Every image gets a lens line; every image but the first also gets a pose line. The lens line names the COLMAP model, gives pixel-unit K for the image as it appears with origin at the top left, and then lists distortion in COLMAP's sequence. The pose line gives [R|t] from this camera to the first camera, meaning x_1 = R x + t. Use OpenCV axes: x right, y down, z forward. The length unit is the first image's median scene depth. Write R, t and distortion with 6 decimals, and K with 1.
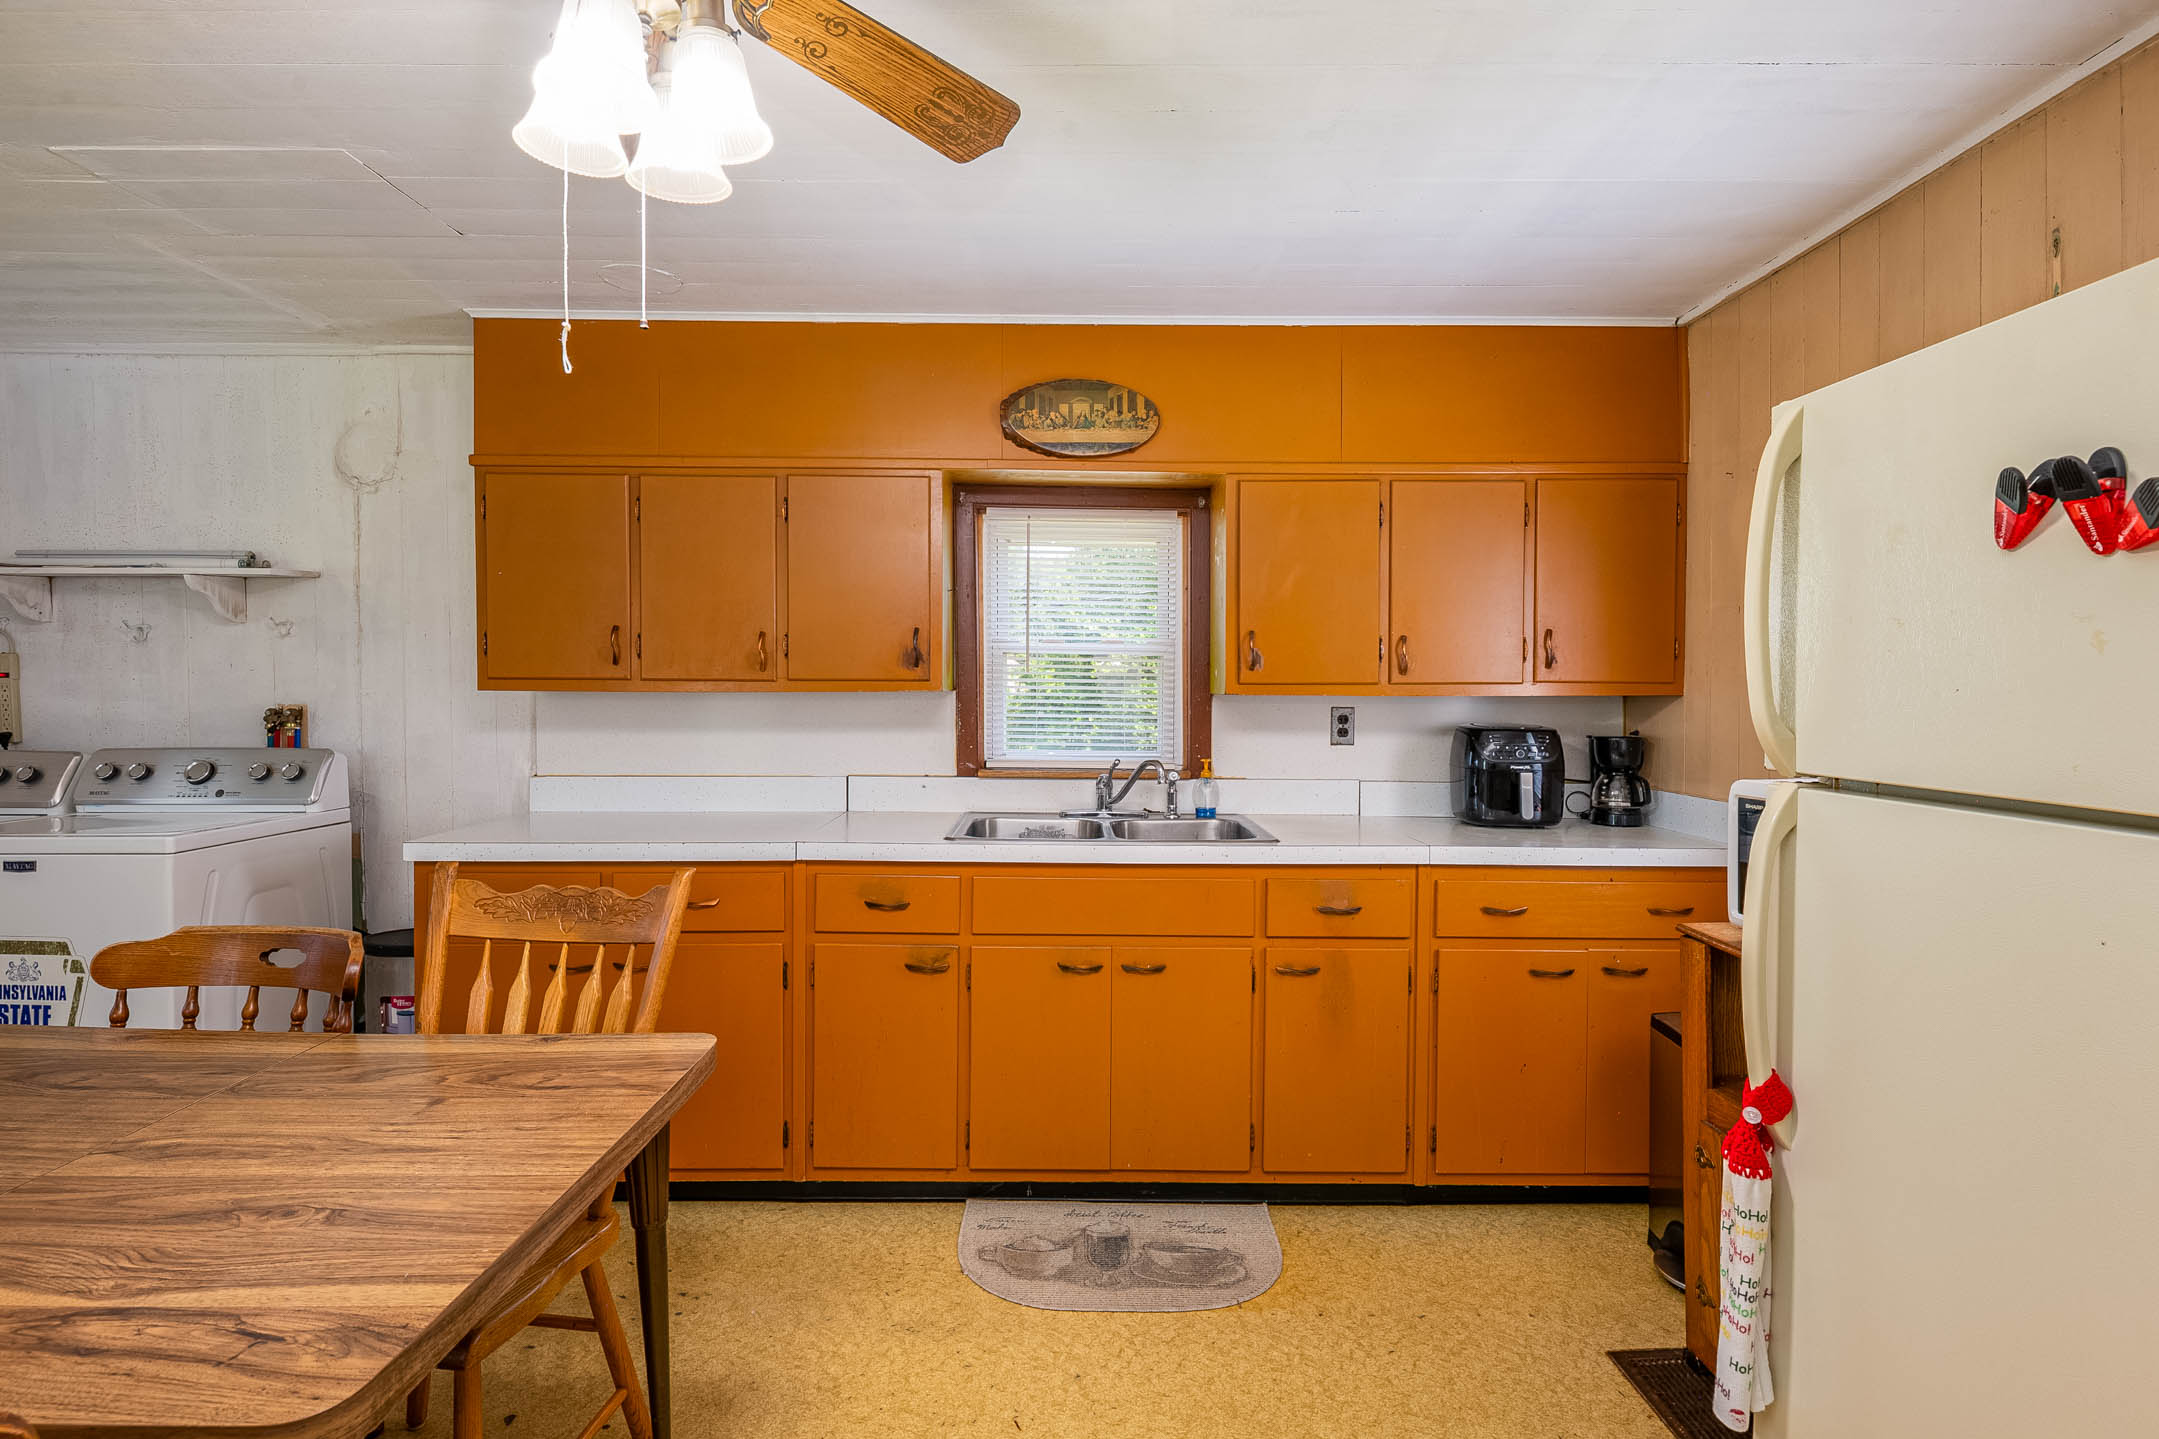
lens RADIAL K [[1055.8, 0, 1069.0], [0, 1055.8, 704.3], [0, 0, 1]] dist [0.003877, -0.008096]
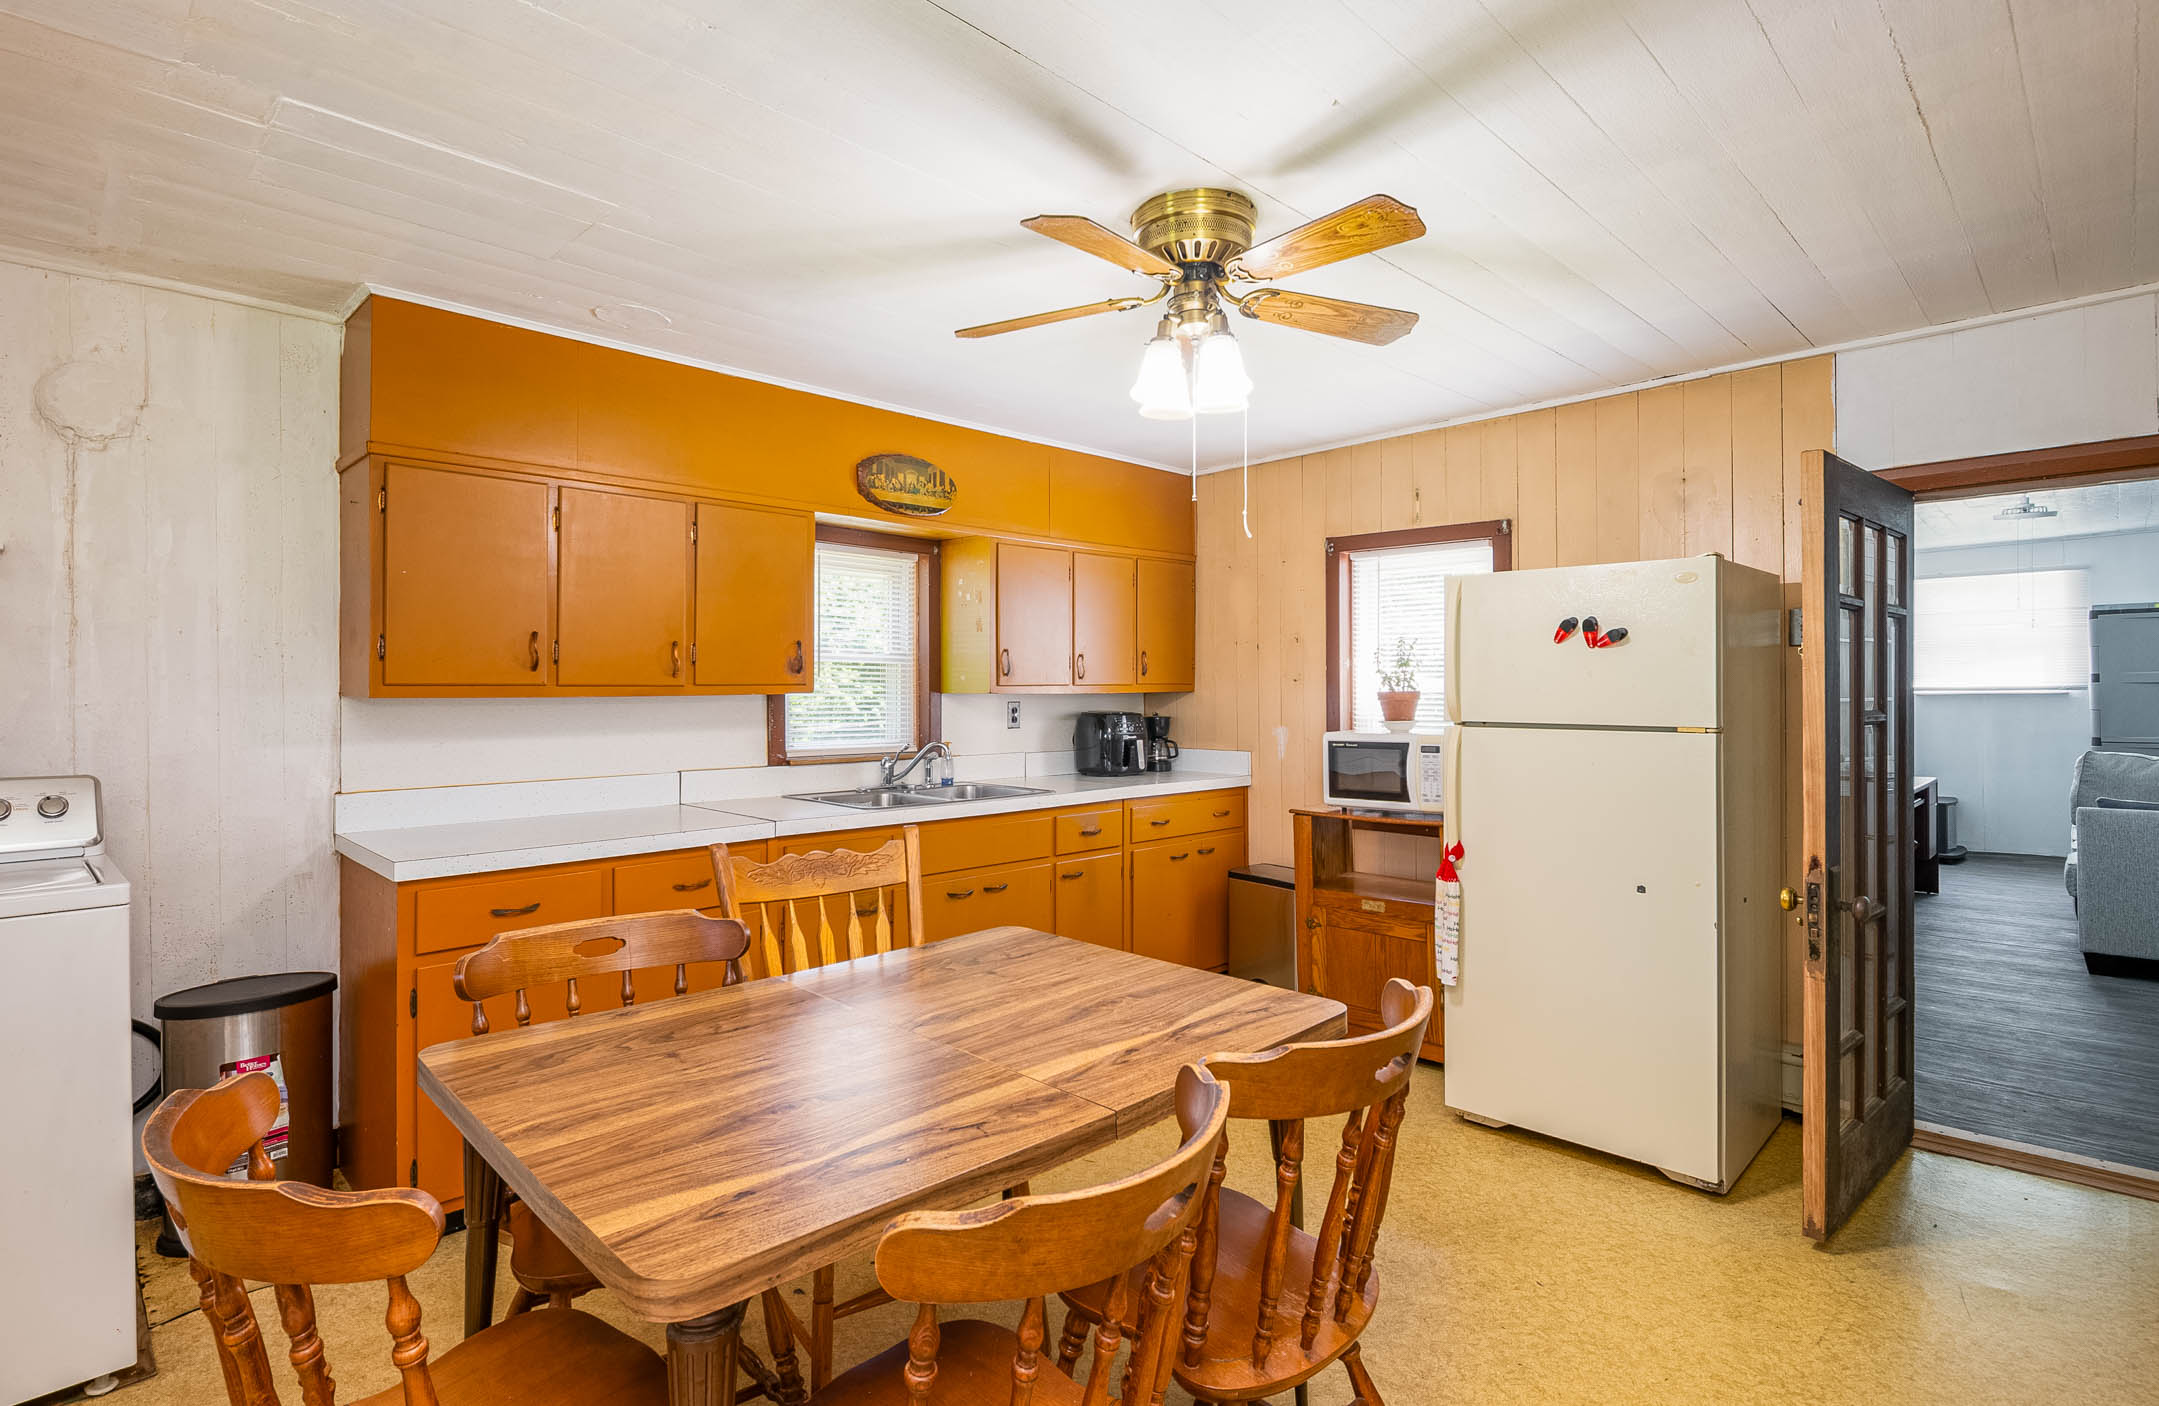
lens RADIAL K [[1064.3, 0, 1053.7], [0, 1064.3, 705.6], [0, 0, 1]] dist [-0.000428, 0.000035]
pose [[0.724499, -0.016706, 0.689074, -0.782895], [0.016988, 0.999835, 0.006379, -0.001213], [-0.689067, 0.007085, 0.724663, -0.086455]]
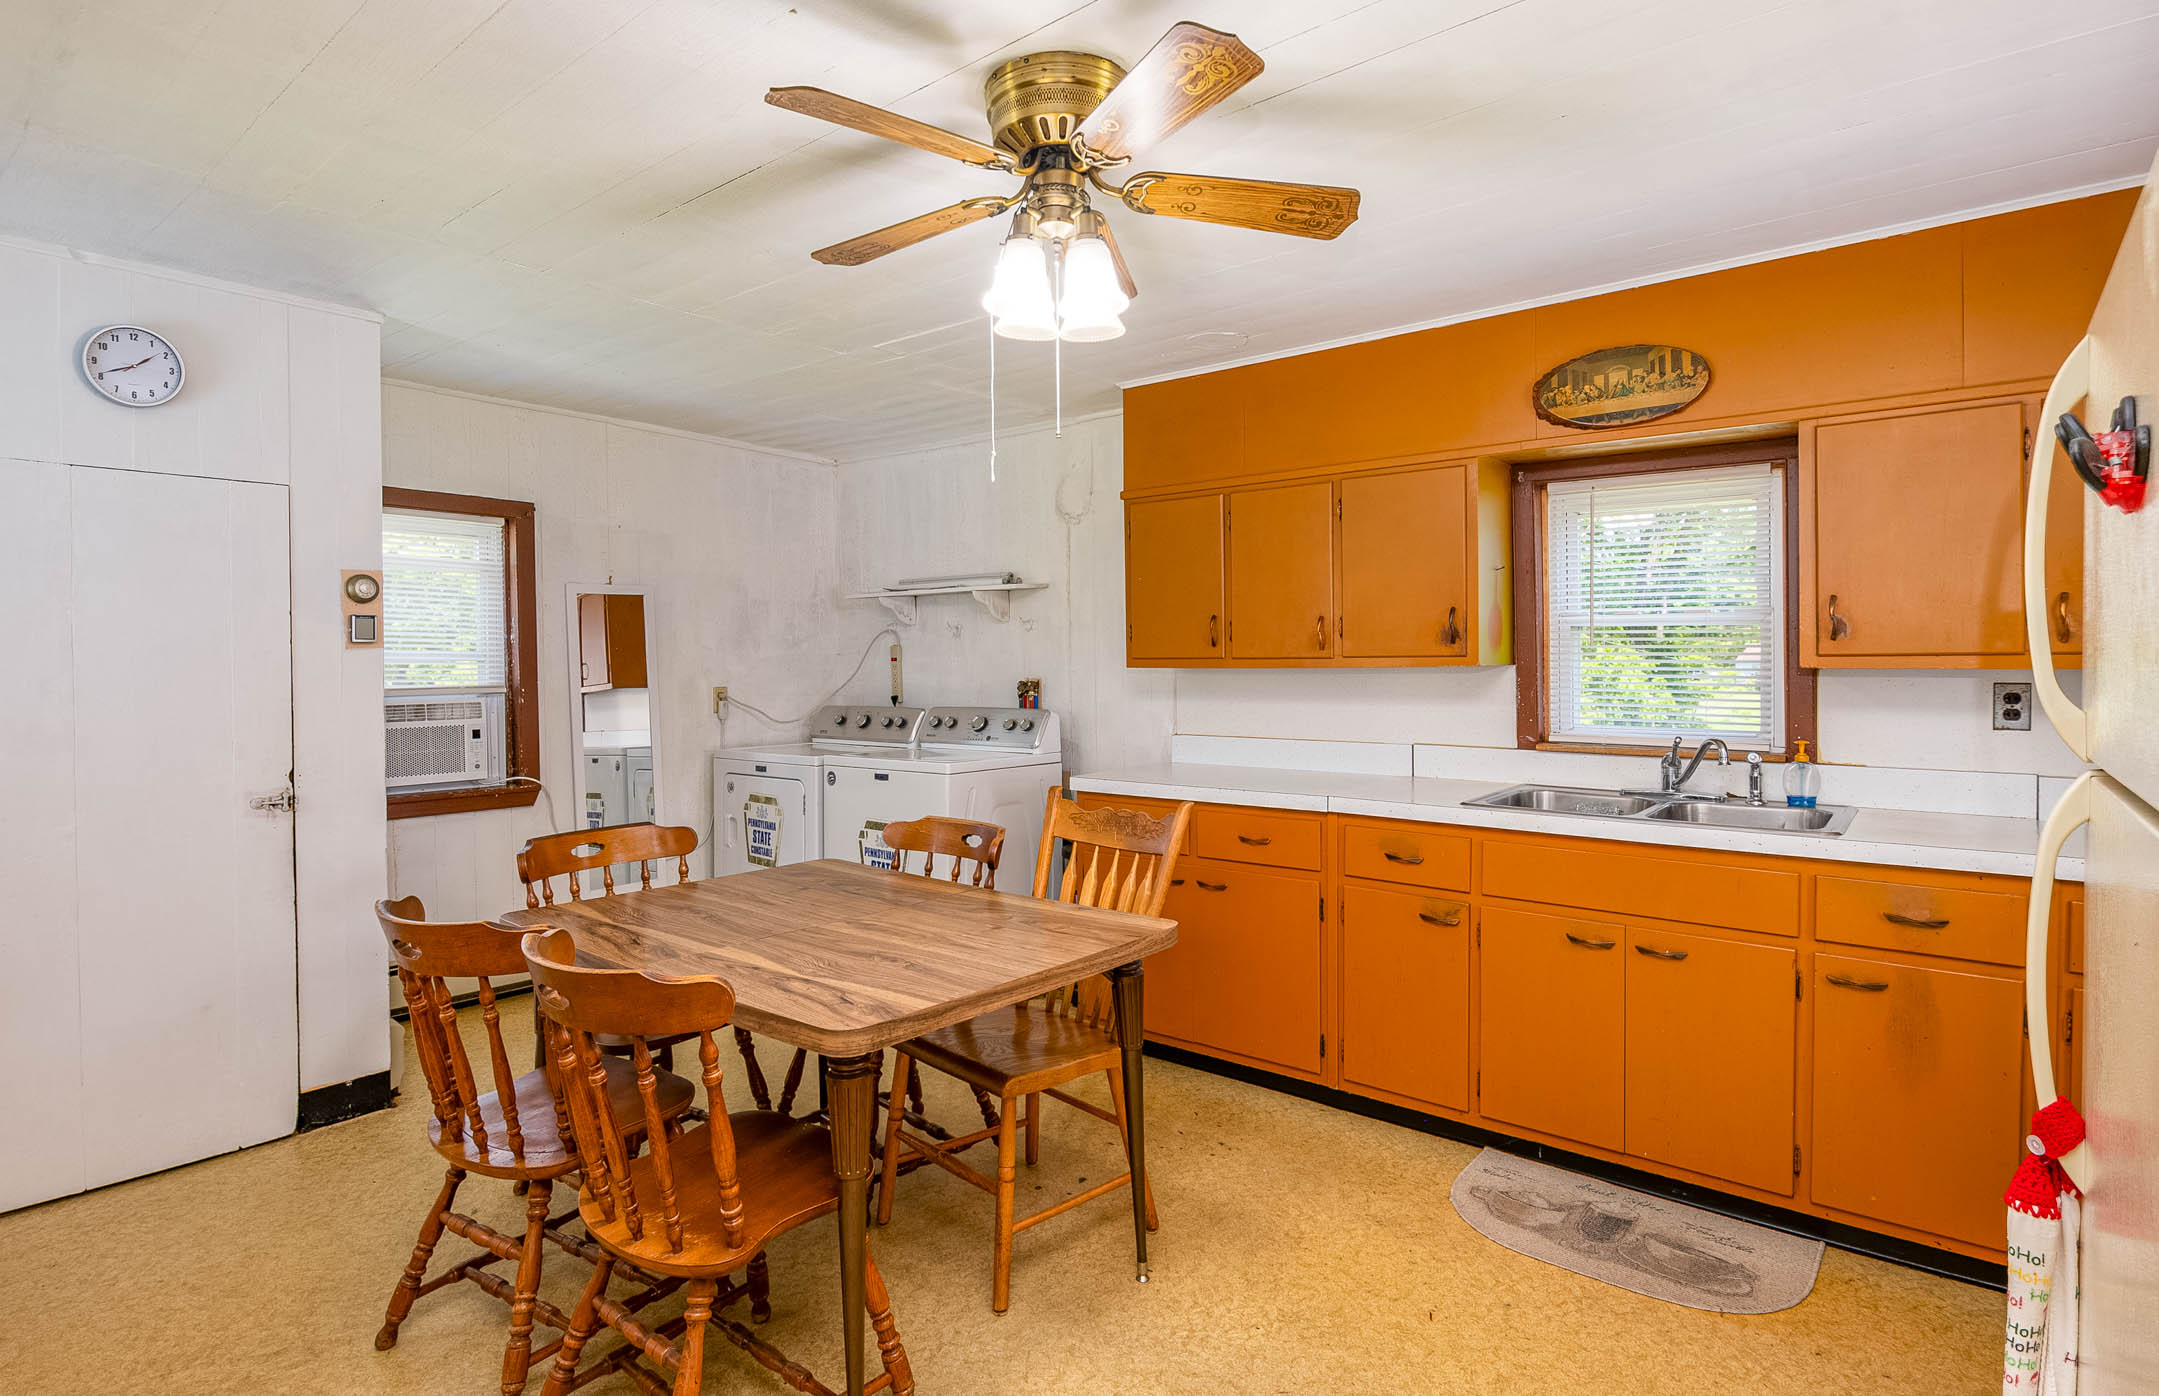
lens RADIAL K [[1077.2, 0, 1095.1], [0, 1077.2, 675.5], [0, 0, 1]] dist [0.023624, -0.023914]
pose [[0.780016, -0.000470, -0.625760, 0.261394], [-0.000976, 0.999998, -0.001968, -0.000556], [0.625759, 0.002146, 0.780013, -0.086423]]
